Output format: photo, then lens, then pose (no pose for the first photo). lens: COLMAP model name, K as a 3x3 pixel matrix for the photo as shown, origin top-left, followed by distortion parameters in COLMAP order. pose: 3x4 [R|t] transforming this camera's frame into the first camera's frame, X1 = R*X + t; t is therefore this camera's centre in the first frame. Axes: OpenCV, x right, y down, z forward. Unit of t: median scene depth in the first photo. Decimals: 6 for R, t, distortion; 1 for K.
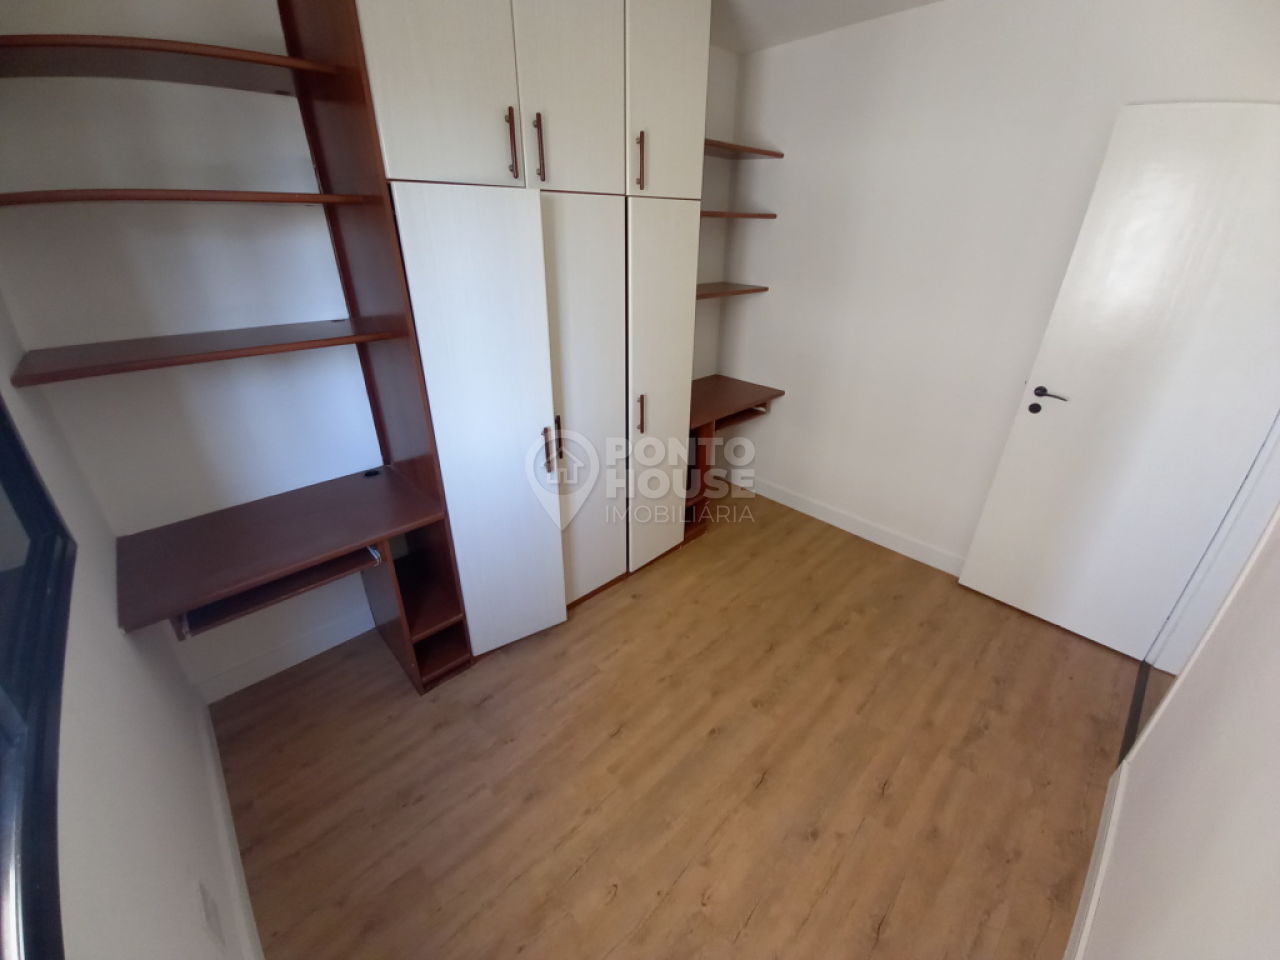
lens RADIAL K [[503.4, 0, 635.5], [0, 503.4, 456.3], [0, 0, 1]] dist [-0.000519, -0.004947]
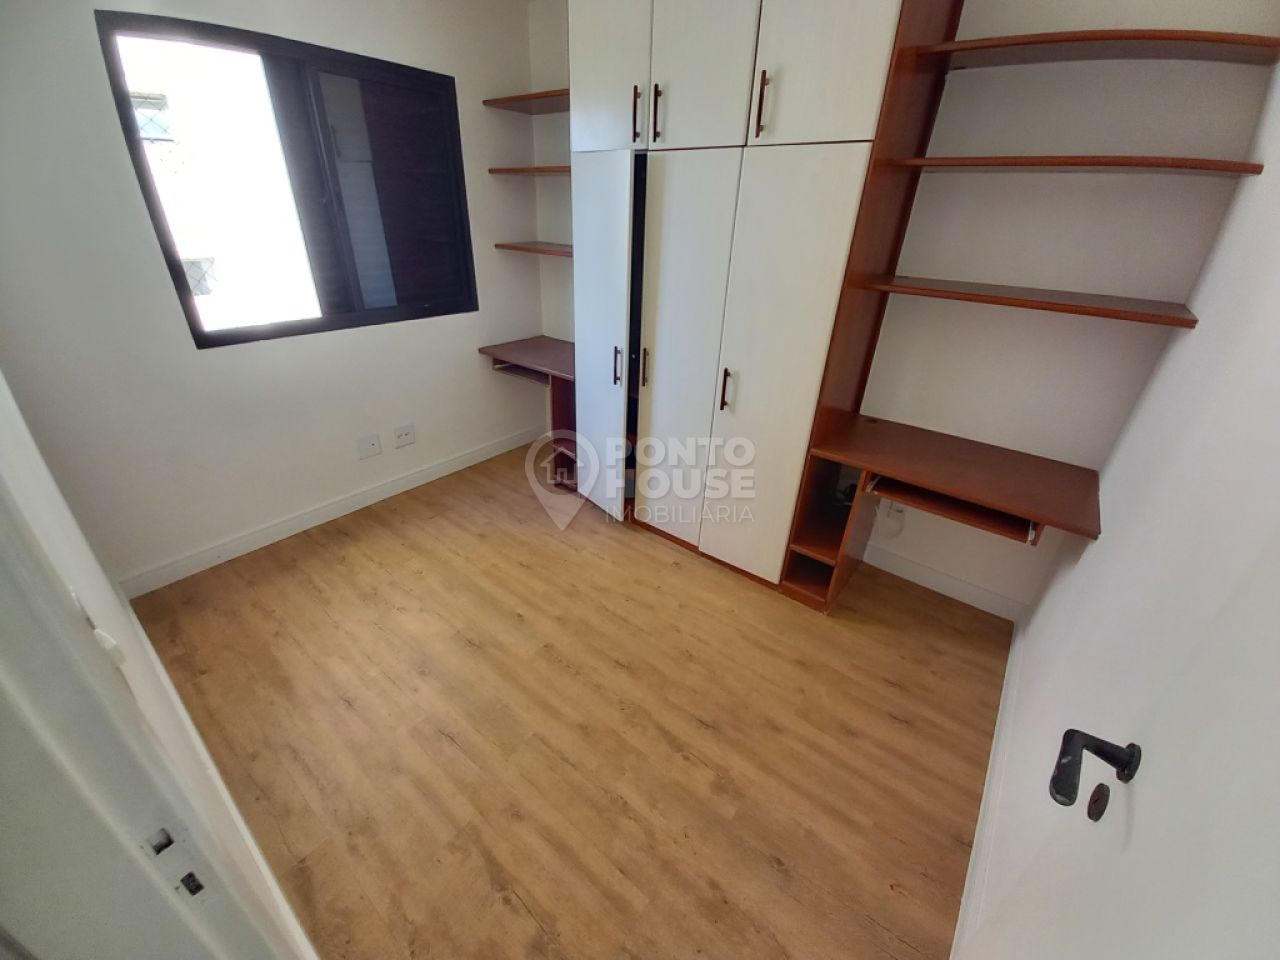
lens RADIAL K [[503.4, 0, 630.1], [0, 503.4, 459.1], [0, 0, 1]] dist [-0.000519, -0.004947]
pose [[0.146417, 0.443070, -0.884449, 1.033558], [-0.435285, 0.831731, 0.344601, -0.264912], [0.888307, 0.334532, 0.314642, 0.712445]]
